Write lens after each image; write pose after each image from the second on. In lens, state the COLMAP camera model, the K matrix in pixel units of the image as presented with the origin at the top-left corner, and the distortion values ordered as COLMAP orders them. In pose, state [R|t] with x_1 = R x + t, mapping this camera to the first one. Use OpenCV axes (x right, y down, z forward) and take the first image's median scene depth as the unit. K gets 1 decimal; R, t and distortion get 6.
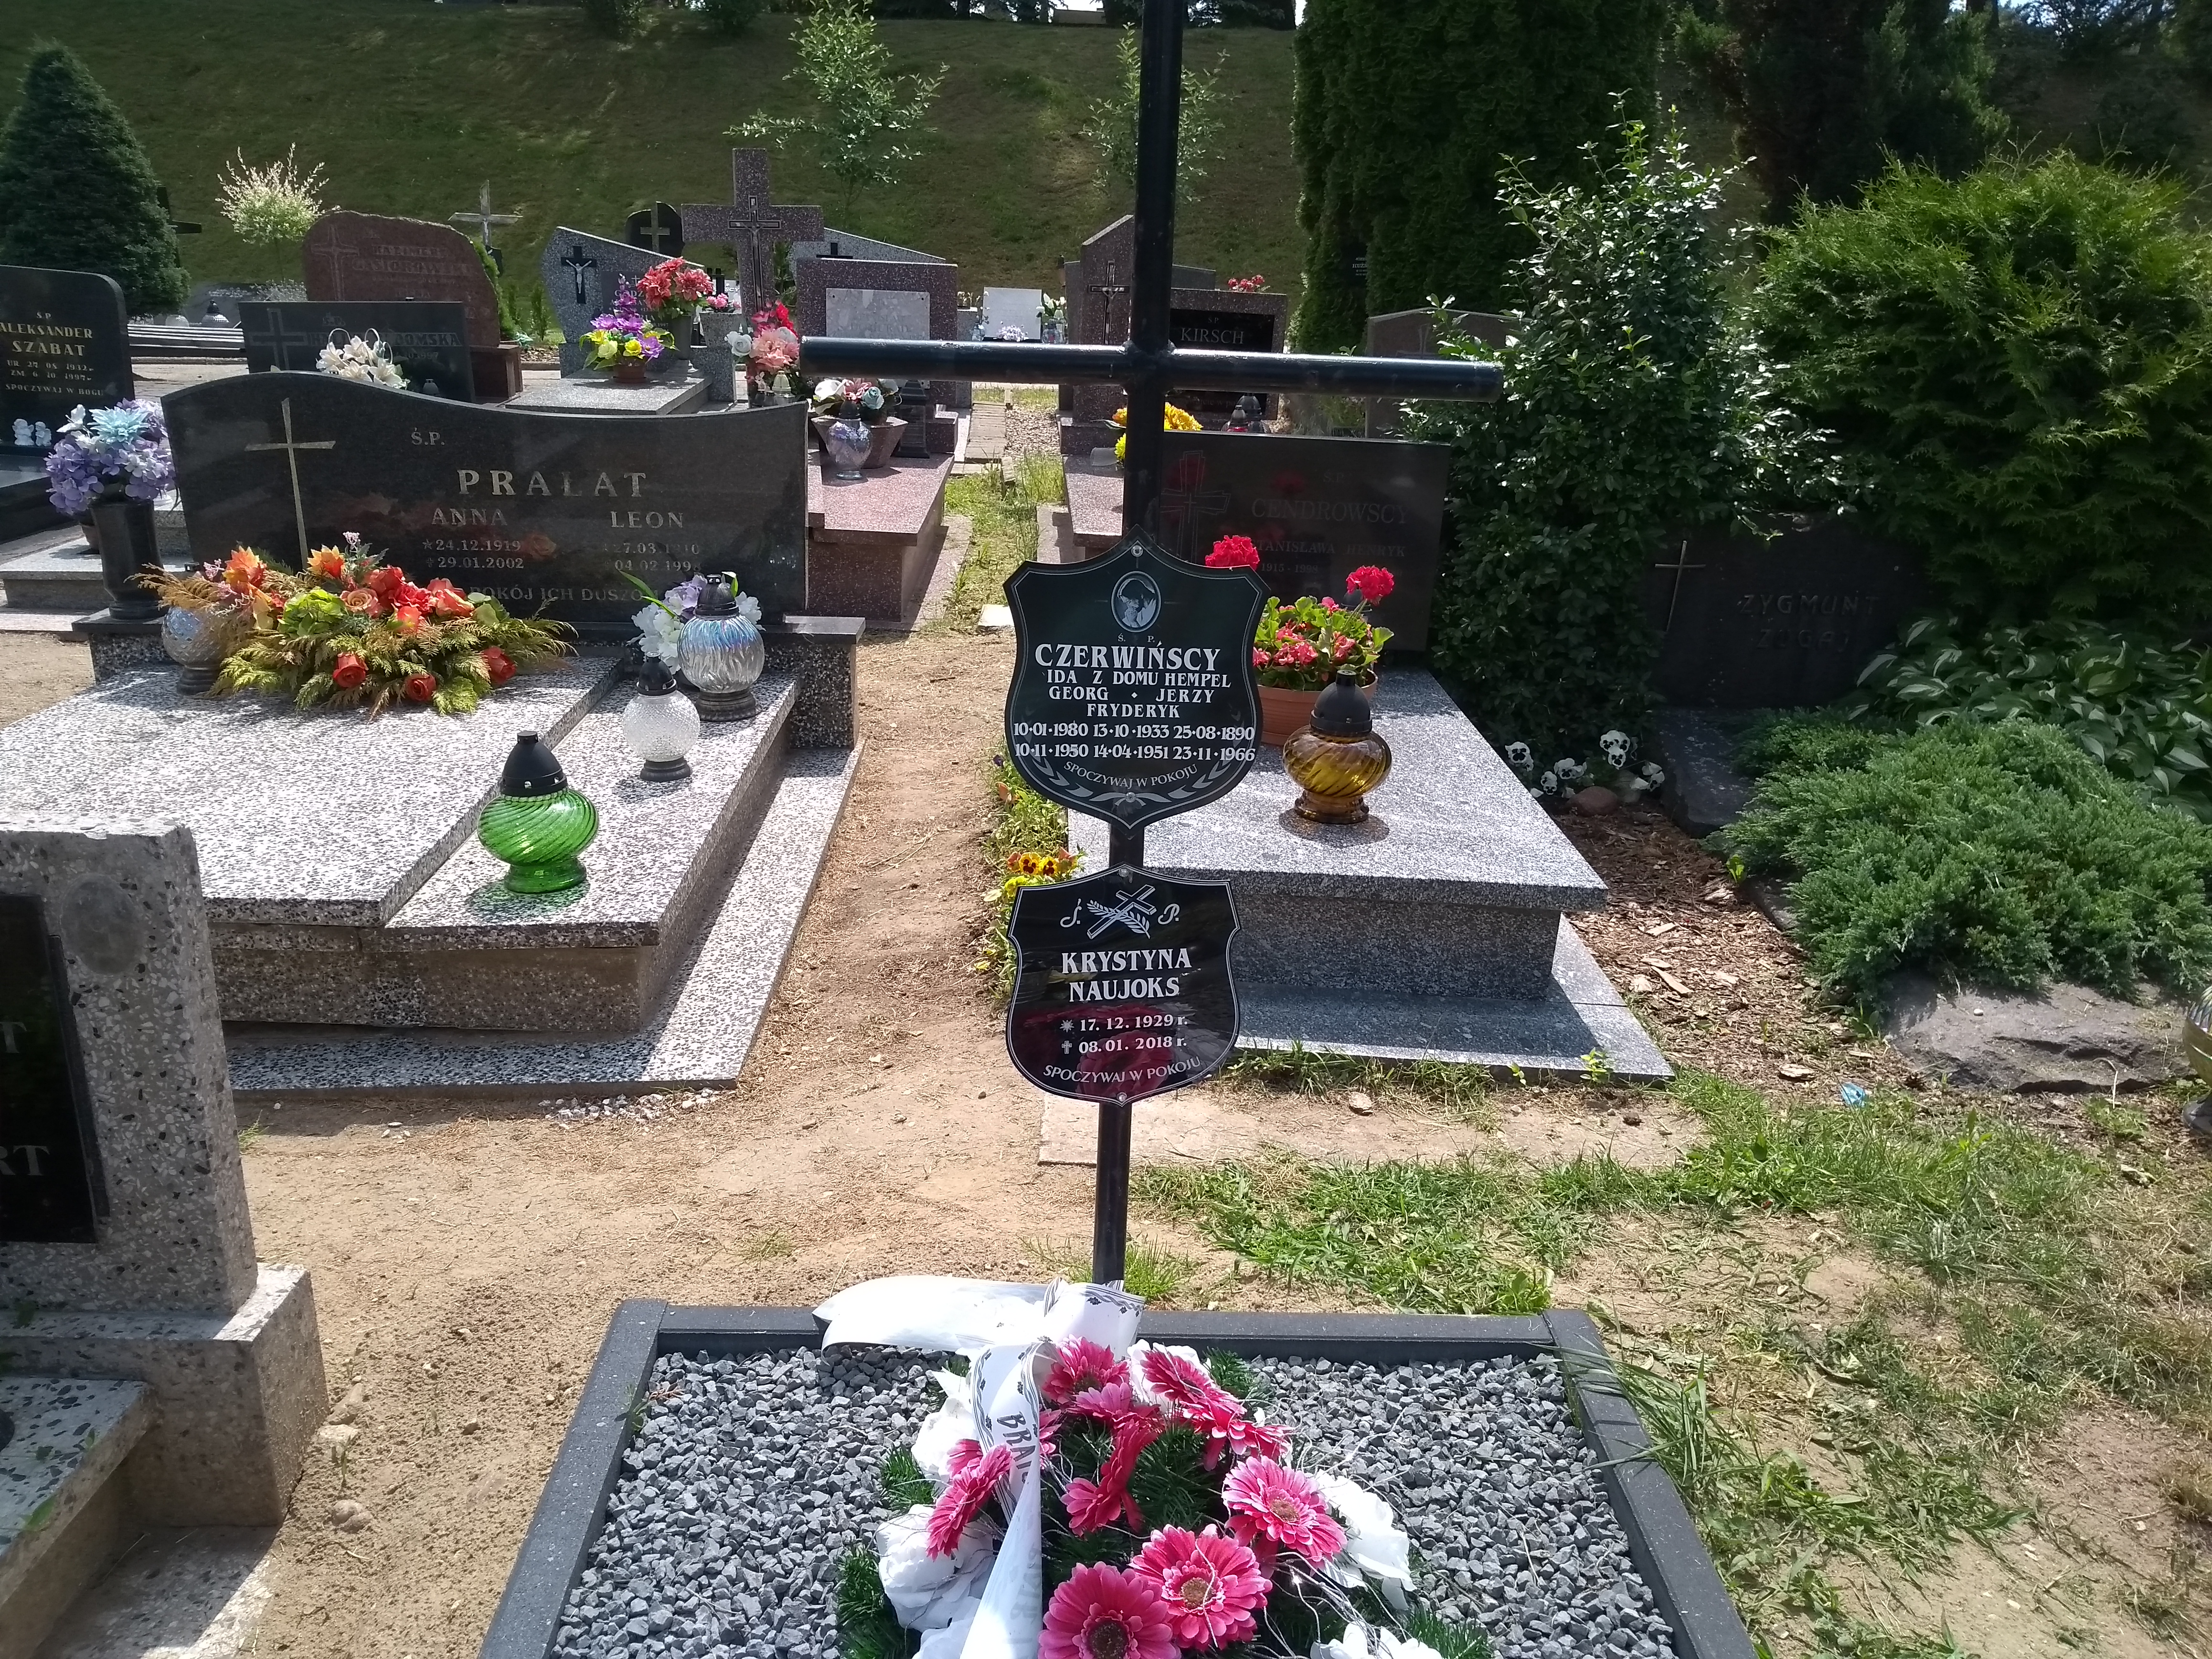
lens RADIAL K [[1794.5, 0, 1096.0], [0, 1794.5, 845.0], [0, 0, 1]] dist [0.080769, -0.138819]
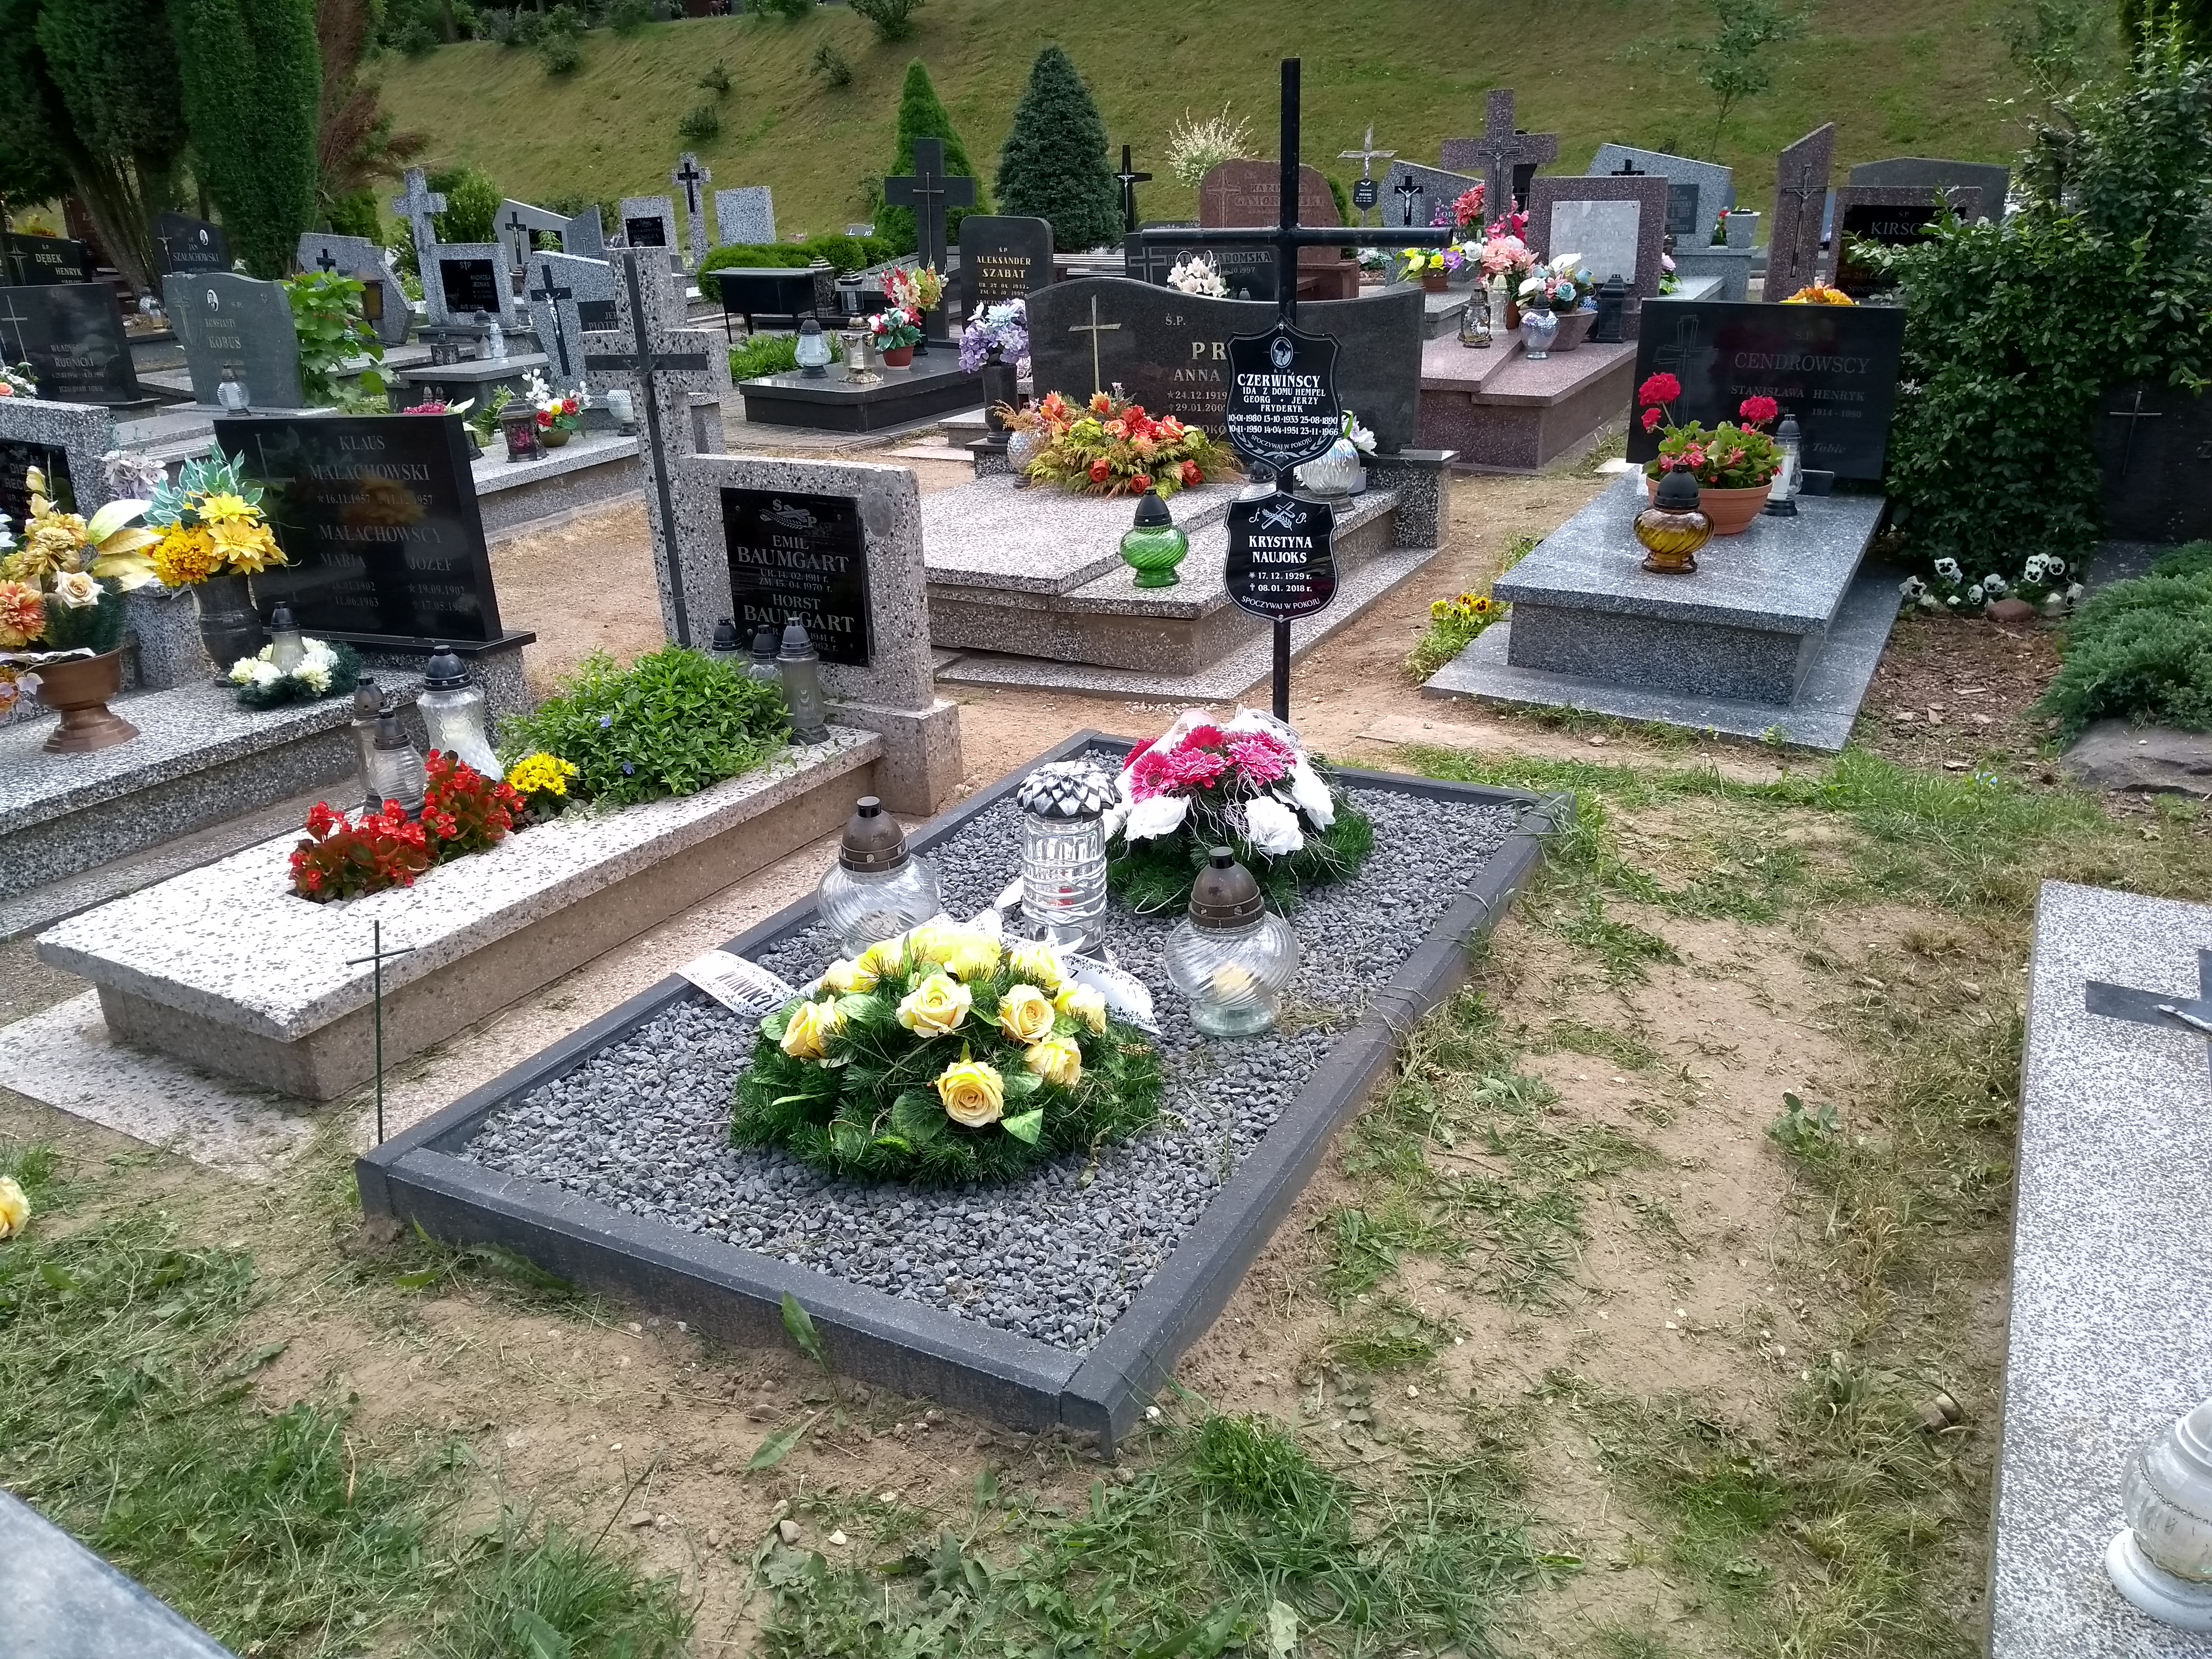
lens RADIAL K [[1694.5, 0, 1109.1], [0, 1694.5, 924.7], [0, 0, 1]] dist [0.067978, -0.117555]
pose [[0.881522, 0.142936, -0.449987, 0.425221], [-0.098863, 0.987826, 0.120106, 0.154336], [0.461677, -0.061389, 0.884922, -0.444204]]
